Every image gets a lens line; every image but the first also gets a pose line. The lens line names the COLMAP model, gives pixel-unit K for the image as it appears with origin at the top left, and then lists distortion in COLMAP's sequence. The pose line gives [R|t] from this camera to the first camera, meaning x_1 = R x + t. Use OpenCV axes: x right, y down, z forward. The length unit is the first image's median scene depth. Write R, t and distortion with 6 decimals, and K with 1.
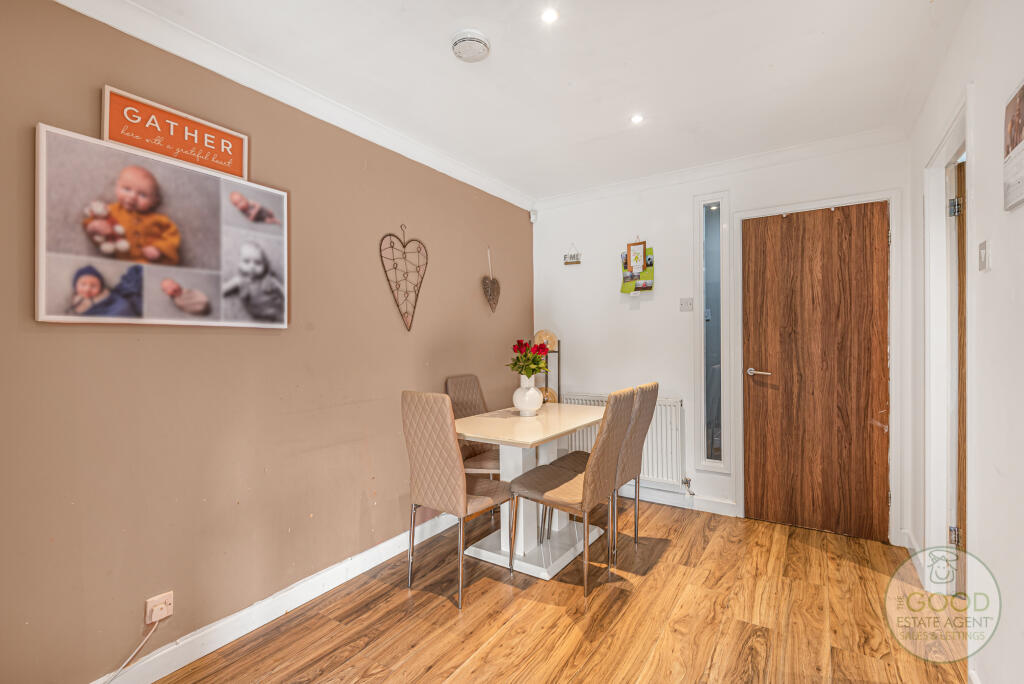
lens RADIAL K [[464.6, 0, 513.7], [0, 464.6, 345.9], [0, 0, 1]] dist [0.000541, -0.000267]
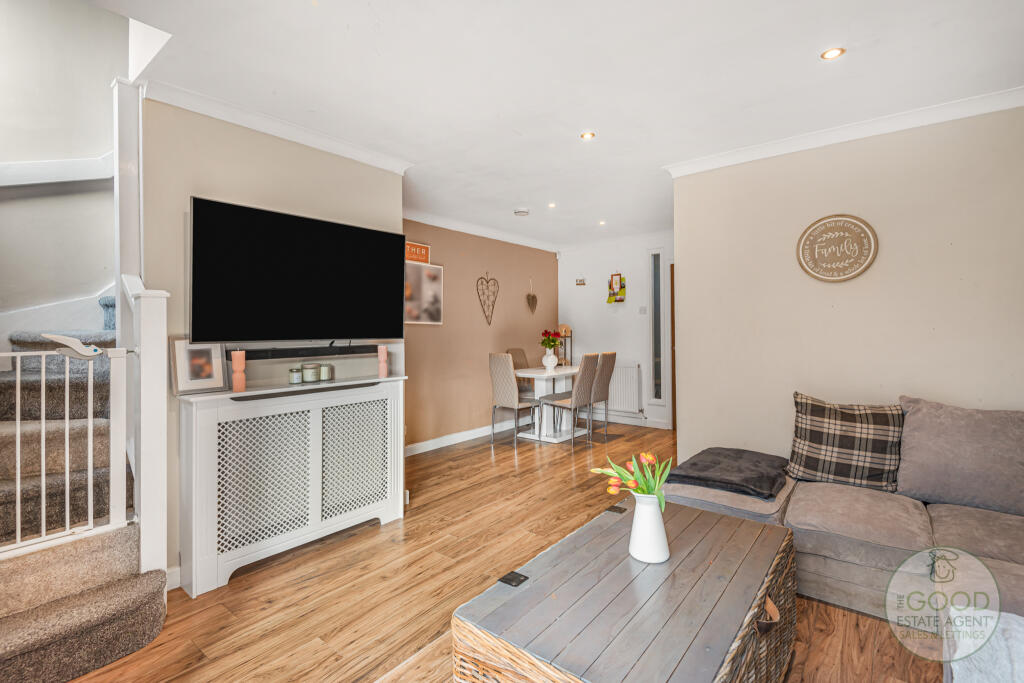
lens RADIAL K [[473.0, 0, 515.6], [0, 473.0, 330.9], [0, 0, 1]] dist [0.000585, -0.000584]
pose [[0.995004, 0.004945, -0.099709, 0.092187], [-0.006006, 0.999928, -0.010341, 0.013011], [0.099651, 0.010888, 0.994963, -1.063855]]
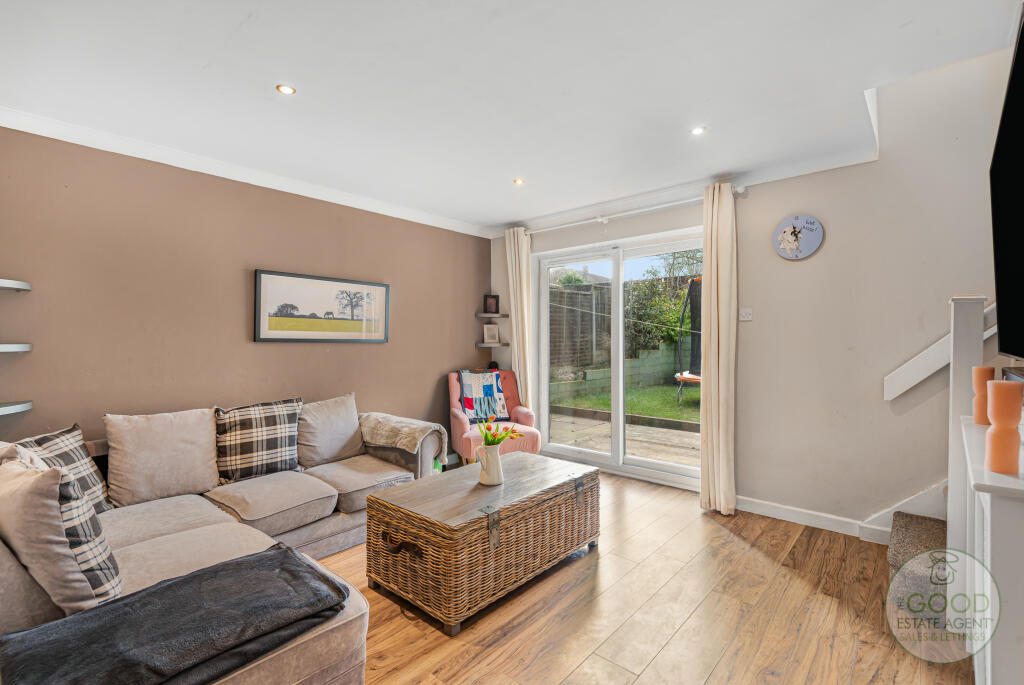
lens RADIAL K [[473.0, 0, 515.6], [0, 473.0, 331.9], [0, 0, 1]] dist [0.000585, -0.000584]
pose [[-0.987851, 0.002701, 0.155379, 0.004528], [0.002772, 0.999996, 0.000240, -0.003215], [-0.155378, 0.000667, -0.987855, 0.544881]]
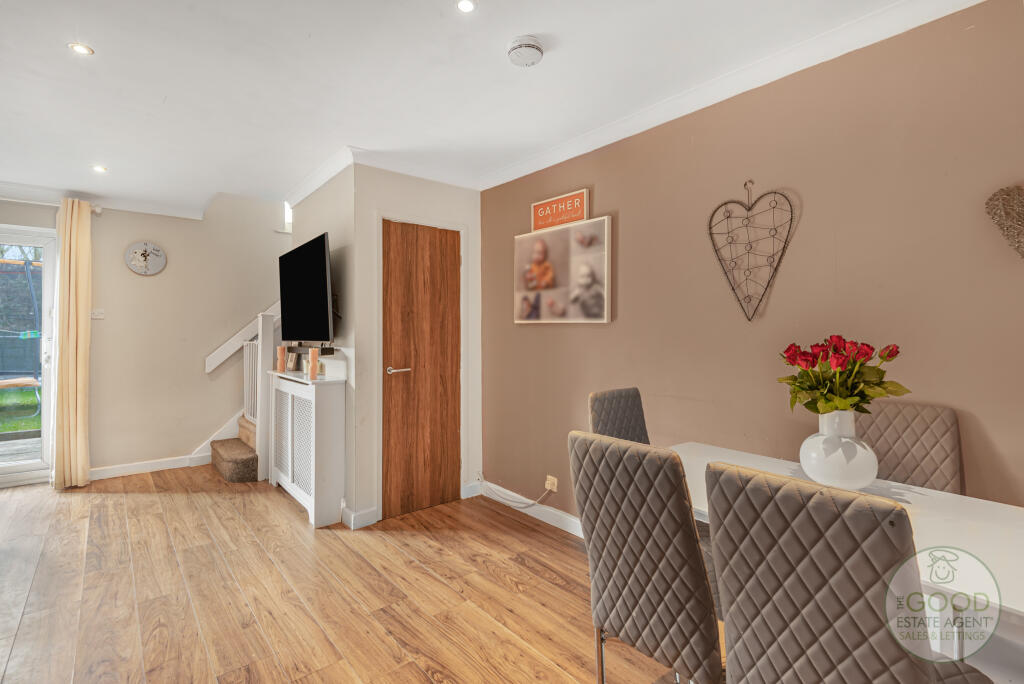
lens RADIAL K [[473.0, 0, 515.6], [0, 473.0, 331.4], [0, 0, 1]] dist [0.000585, -0.000584]
pose [[-0.291612, 0.004372, -0.956527, 0.649609], [-0.009853, 0.999923, 0.007575, -0.017940], [0.956486, 0.011634, -0.291546, 0.912895]]
